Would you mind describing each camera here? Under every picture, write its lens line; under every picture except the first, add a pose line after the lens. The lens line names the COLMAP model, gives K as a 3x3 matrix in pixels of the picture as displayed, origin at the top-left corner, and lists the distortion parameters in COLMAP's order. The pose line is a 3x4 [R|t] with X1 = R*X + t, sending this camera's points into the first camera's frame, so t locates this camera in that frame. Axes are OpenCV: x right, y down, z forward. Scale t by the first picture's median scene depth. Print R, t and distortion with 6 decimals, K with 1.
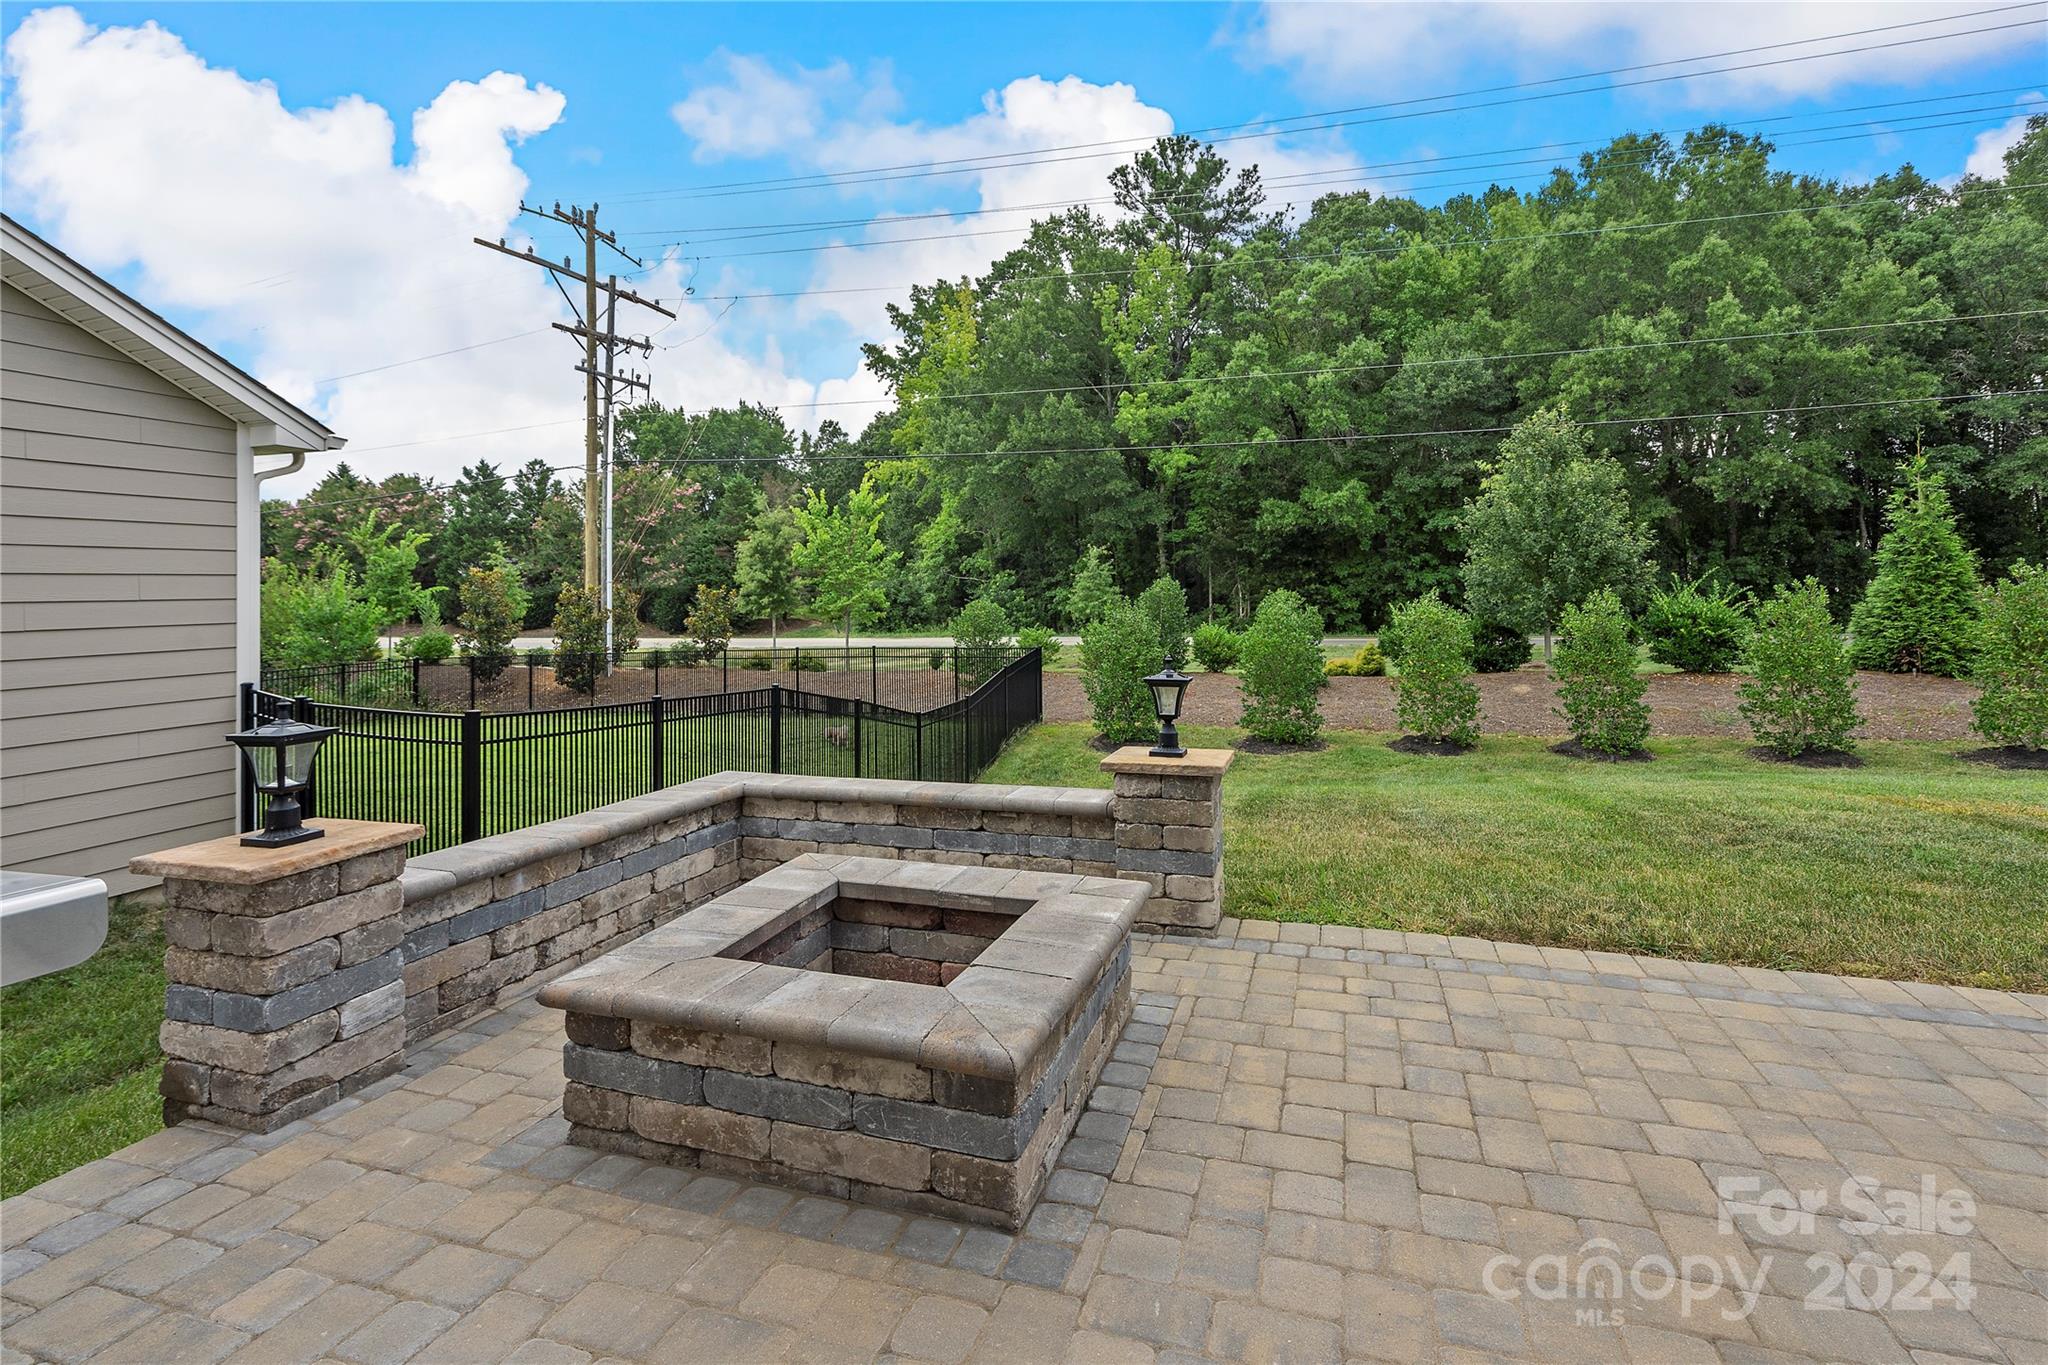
lens RADIAL K [[944.7, 0, 1008.0], [0, 944.7, 587.1], [0, 0, 1]] dist [0.001663, 0.000698]
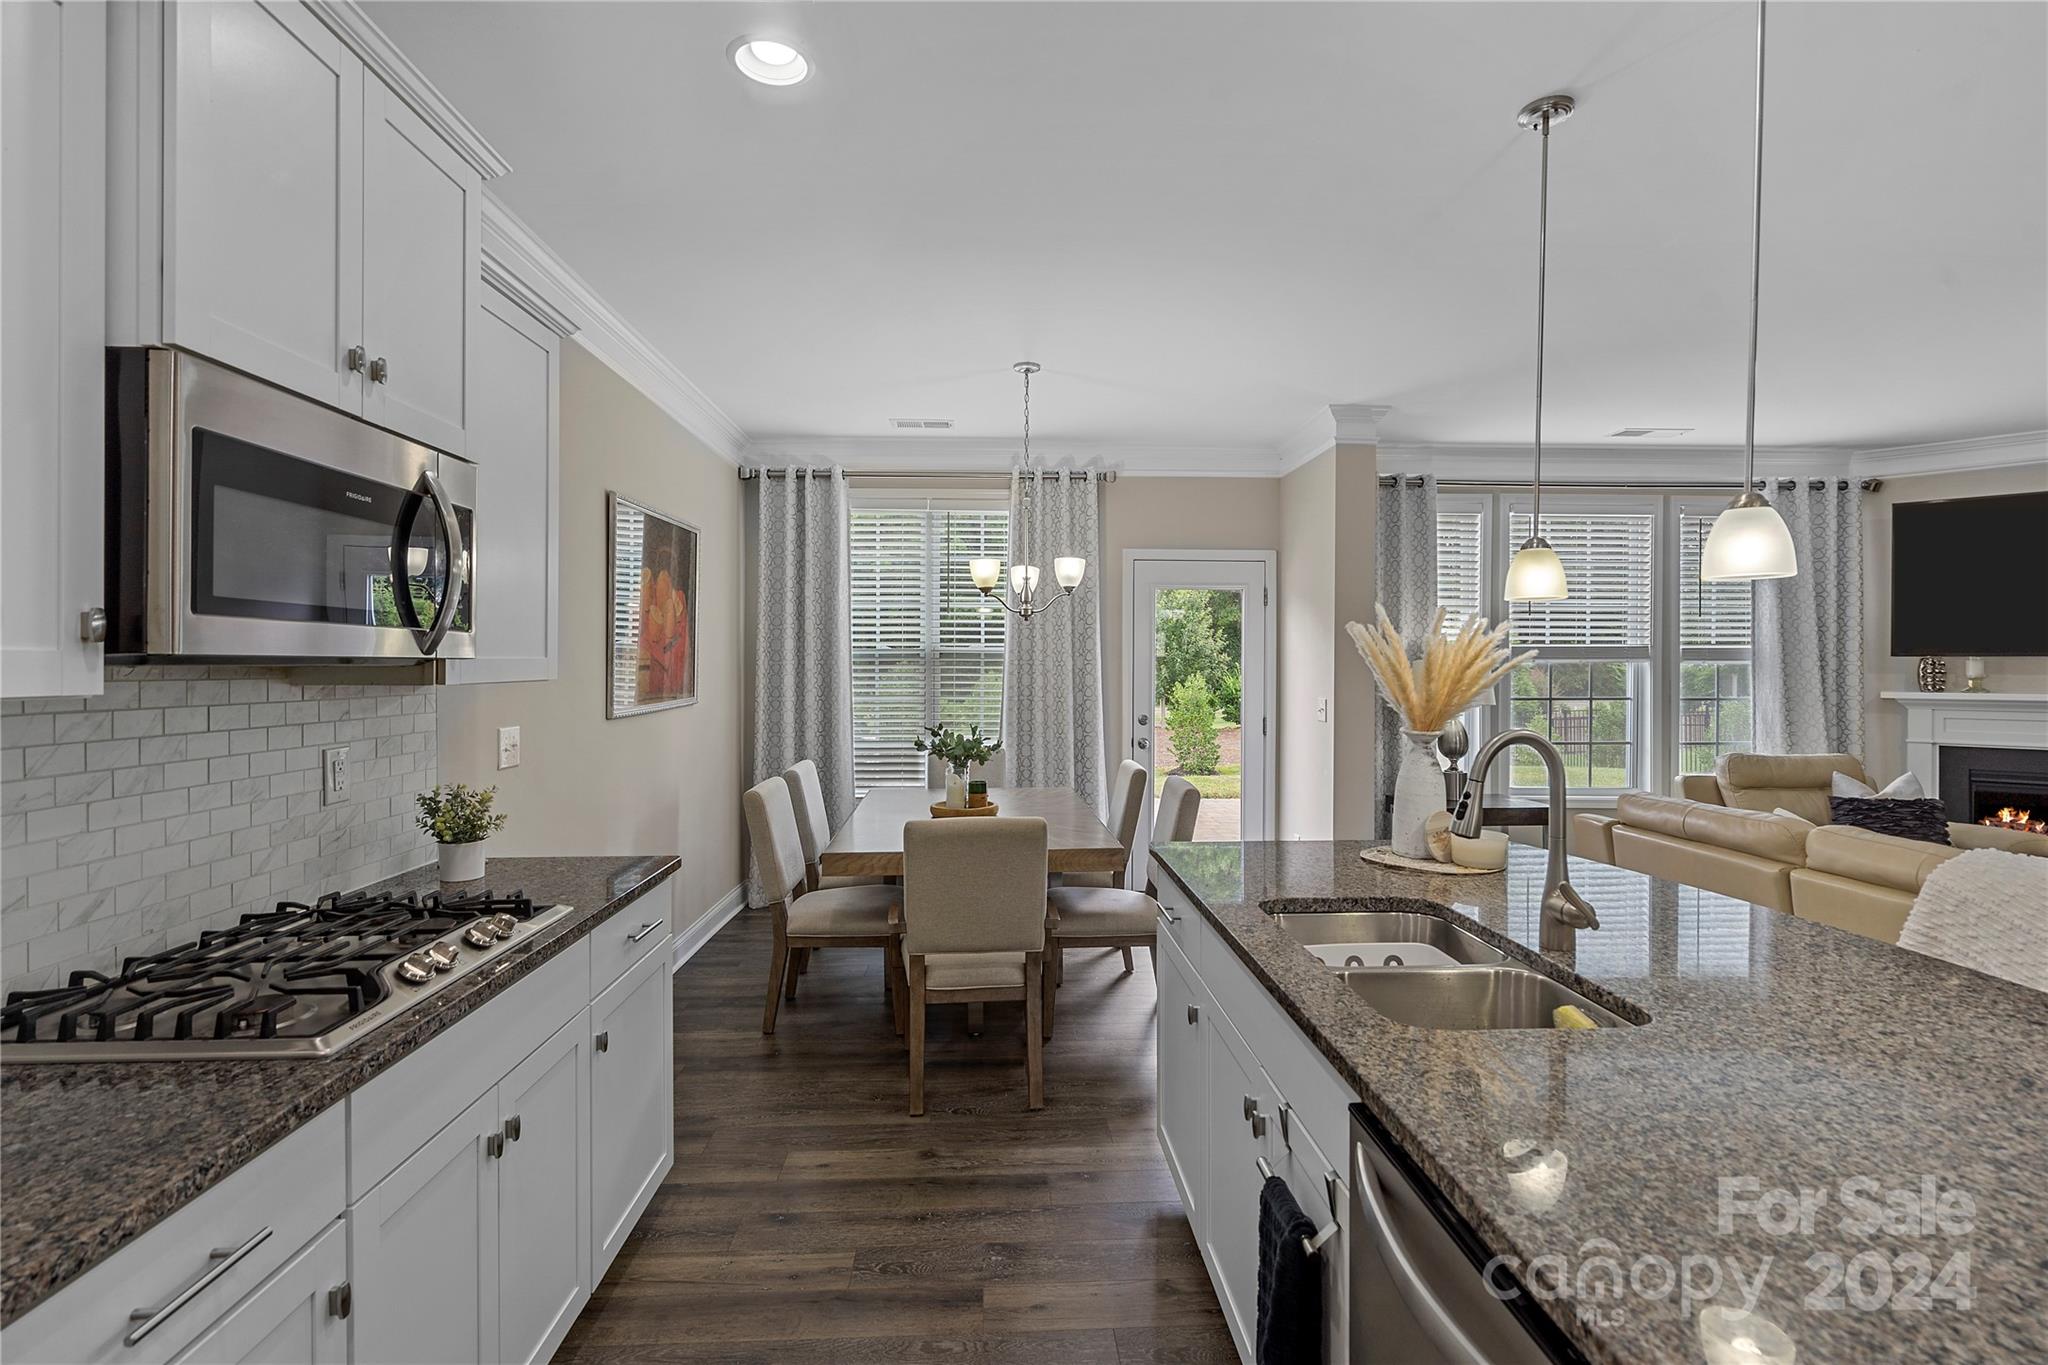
lens RADIAL K [[944.7, 0, 1028.5], [0, 944.7, 672.6], [0, 0, 1]] dist [0.001663, 0.000698]
pose [[0.929540, 0.006956, 0.368655, -0.162651], [-0.008600, 0.999959, 0.002814, -0.000543], [-0.368620, -0.005786, 0.929562, -0.279227]]
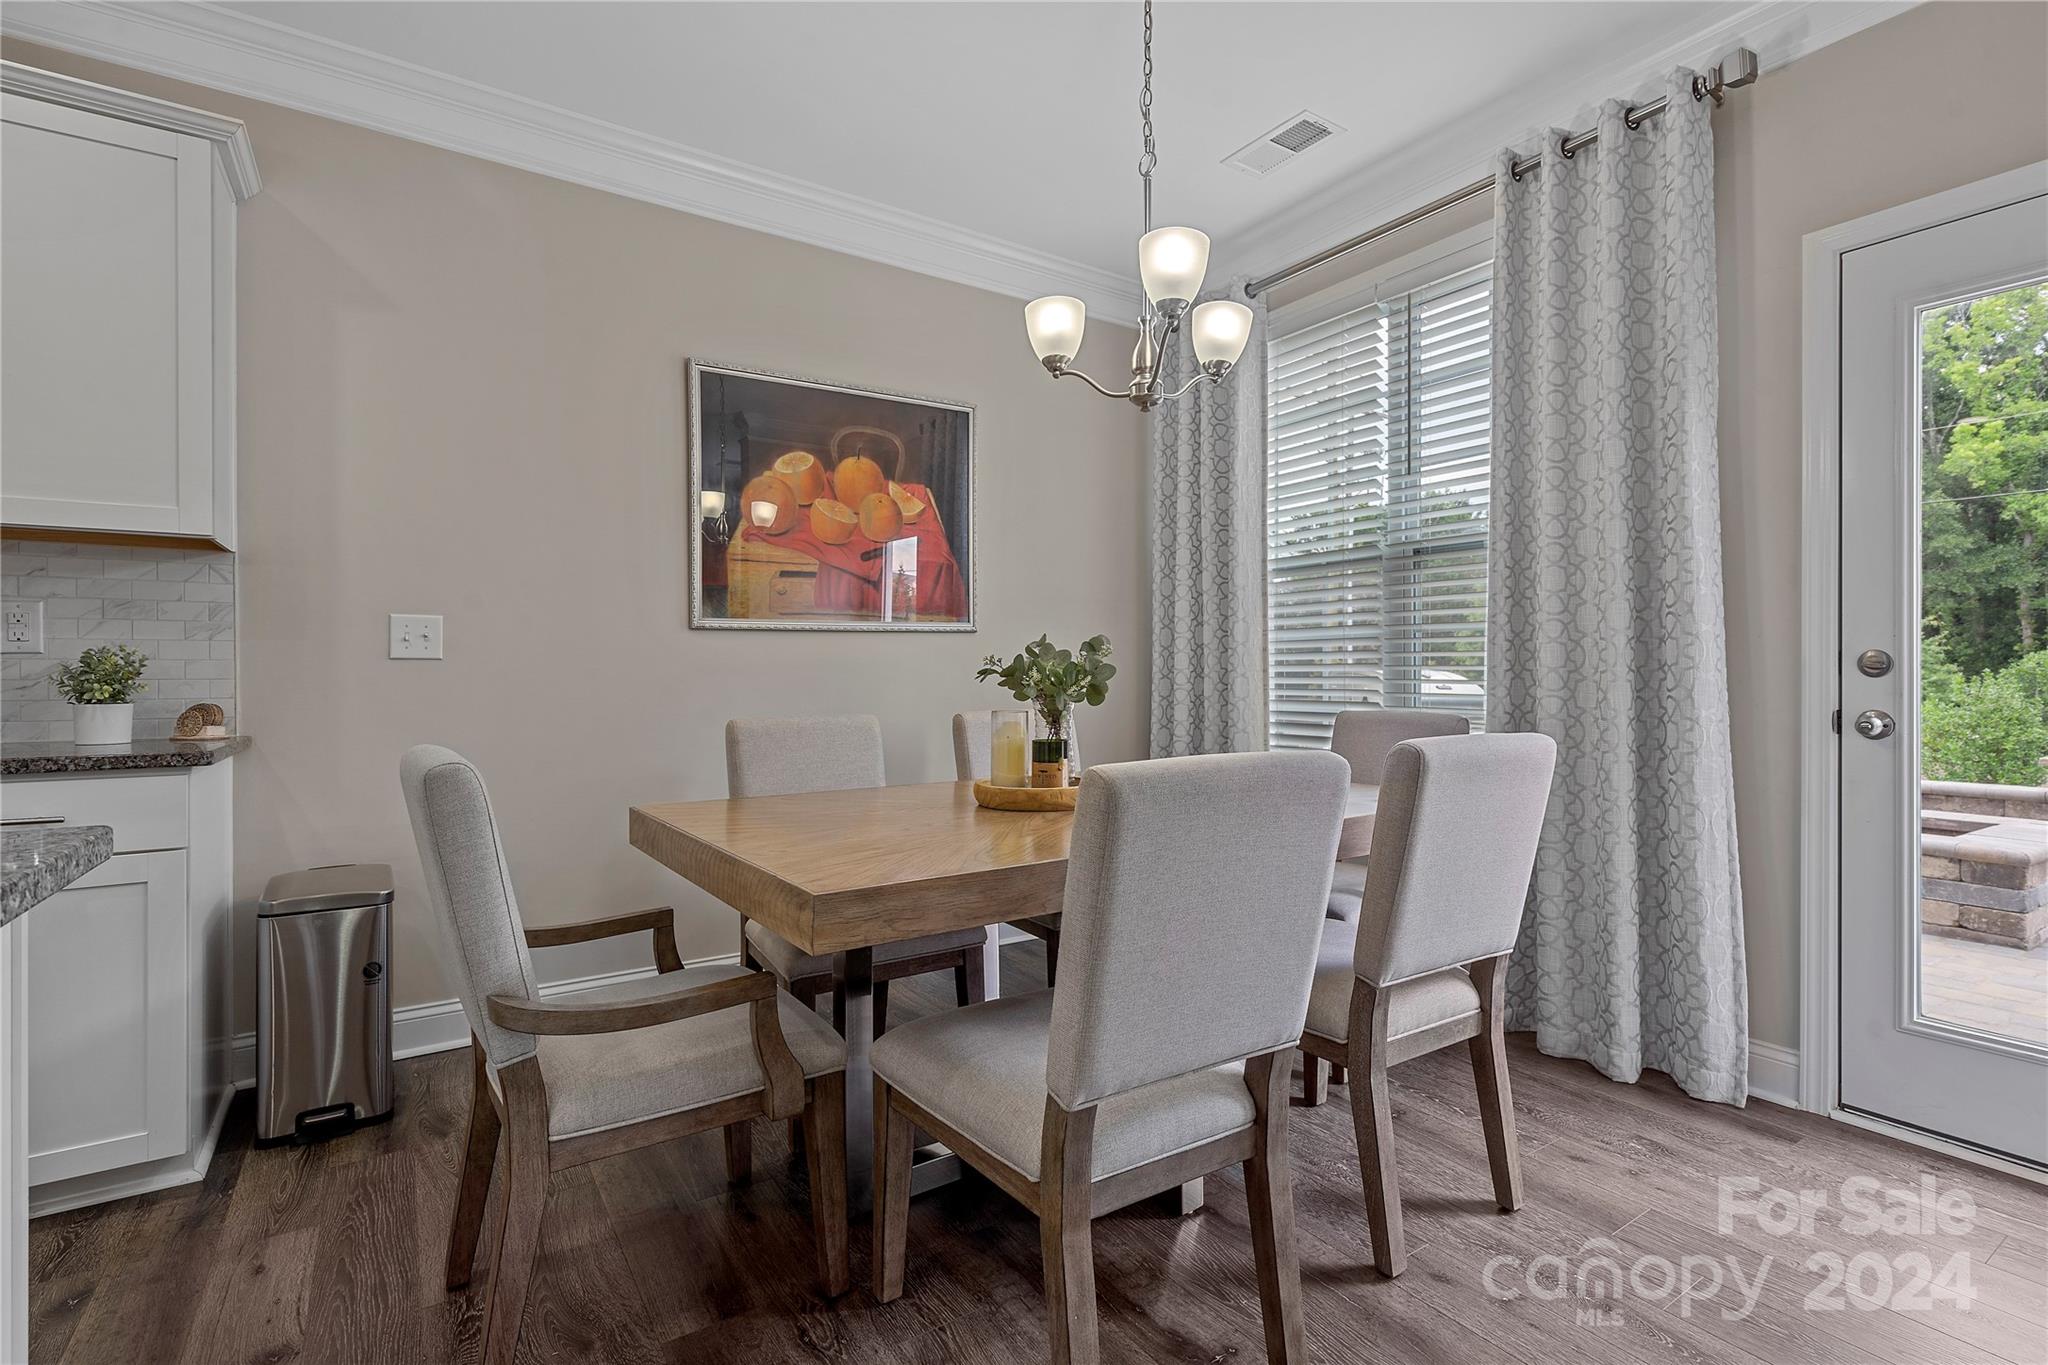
lens RADIAL K [[944.7, 0, 1017.7], [0, 944.7, 679.7], [0, 0, 1]] dist [0.001663, 0.000698]
pose [[0.799842, 0.009934, -0.600129, -0.049826], [-0.006996, 0.999949, 0.007229, 0.014528], [0.600170, -0.001584, 0.799871, -0.182919]]
